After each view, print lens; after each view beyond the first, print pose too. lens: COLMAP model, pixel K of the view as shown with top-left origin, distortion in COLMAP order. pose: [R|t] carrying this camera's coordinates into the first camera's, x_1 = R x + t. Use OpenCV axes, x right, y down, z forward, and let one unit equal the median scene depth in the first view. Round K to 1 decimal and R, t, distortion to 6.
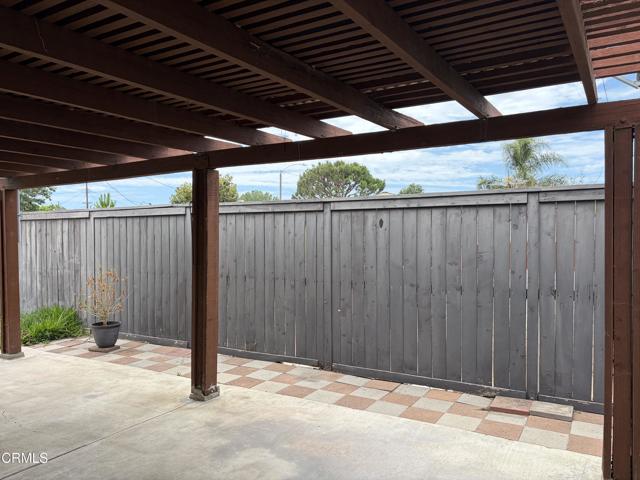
lens RADIAL K [[483.6, 0, 319.6], [0, 483.6, 243.2], [0, 0, 1]] dist [-0.008623, 0.009251]
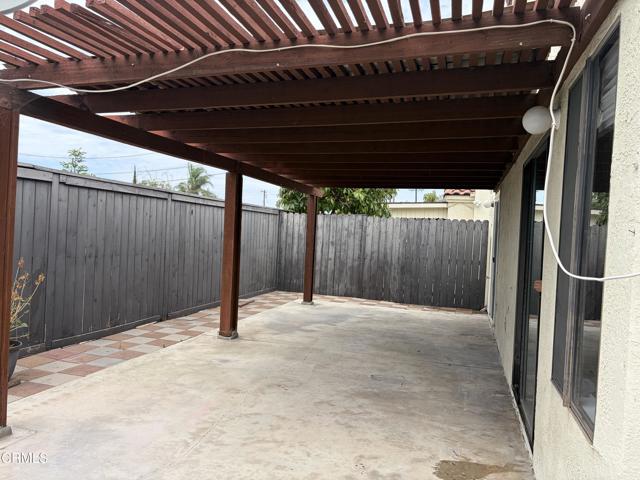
lens RADIAL K [[483.6, 0, 321.8], [0, 483.6, 240.3], [0, 0, 1]] dist [-0.008623, 0.009251]
pose [[-0.224170, -0.008492, 0.974513, -1.244642], [-0.006727, 0.999952, 0.007166, 0.029742], [-0.974527, -0.004949, -0.224217, 0.815401]]
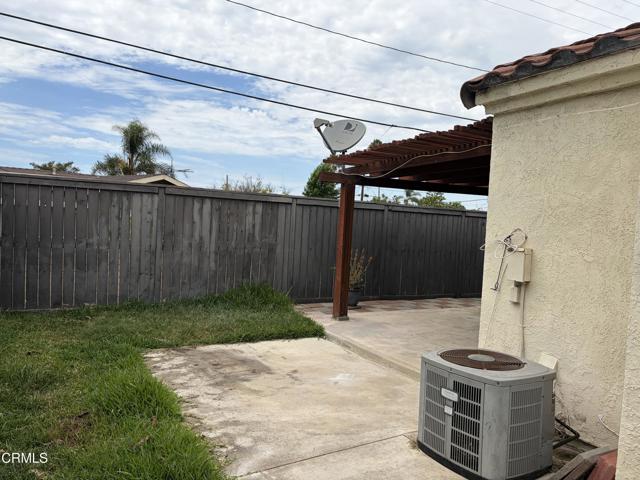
lens RADIAL K [[483.6, 0, 318.2], [0, 483.6, 240.4], [0, 0, 1]] dist [-0.008623, 0.009251]
pose [[0.541941, 0.009103, 0.840367, -1.775234], [-0.032099, 0.999436, 0.009875, 0.028323], [-0.839804, -0.032326, 0.541927, 0.396820]]
